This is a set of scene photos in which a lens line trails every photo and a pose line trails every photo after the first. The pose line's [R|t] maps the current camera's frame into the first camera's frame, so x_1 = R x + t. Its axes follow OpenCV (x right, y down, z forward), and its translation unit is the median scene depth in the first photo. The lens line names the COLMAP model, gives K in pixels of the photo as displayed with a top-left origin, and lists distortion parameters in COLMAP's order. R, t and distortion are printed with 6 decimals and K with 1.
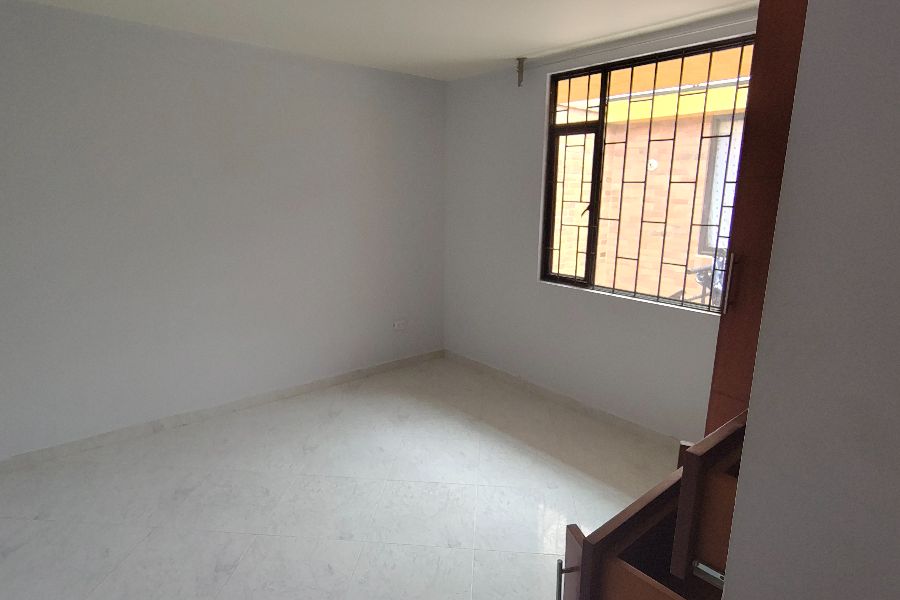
lens RADIAL K [[507.8, 0, 448.2], [0, 507.8, 284.3], [0, 0, 1]] dist [0.050116, 0.000465]
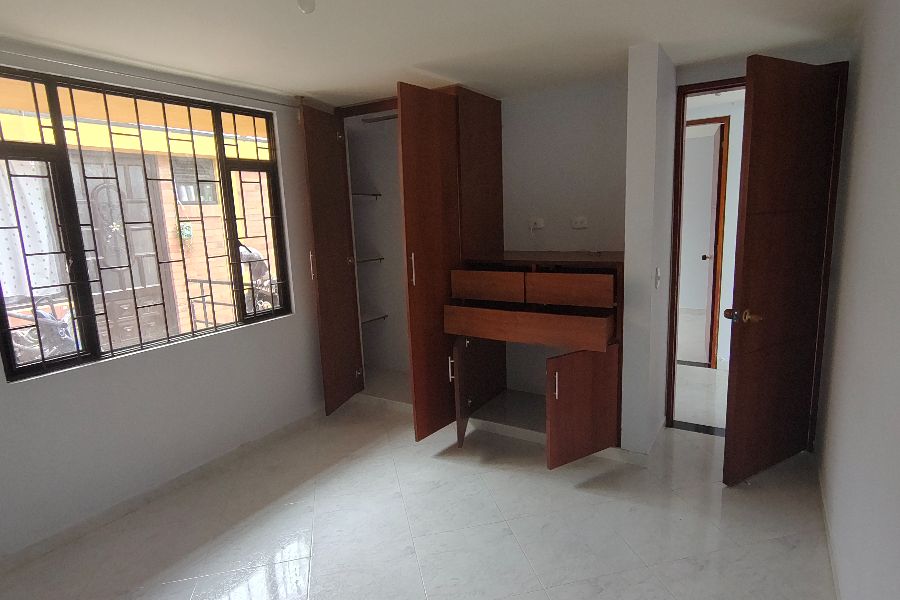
lens RADIAL K [[493.3, 0, 447.4], [0, 493.3, 296.1], [0, 0, 1]] dist [-0.002724, 0.001001]
pose [[-0.285042, -0.161336, 0.944840, -0.759210], [0.225273, 0.946846, 0.229639, -0.181550], [-0.931667, 0.278304, -0.233546, 0.867618]]
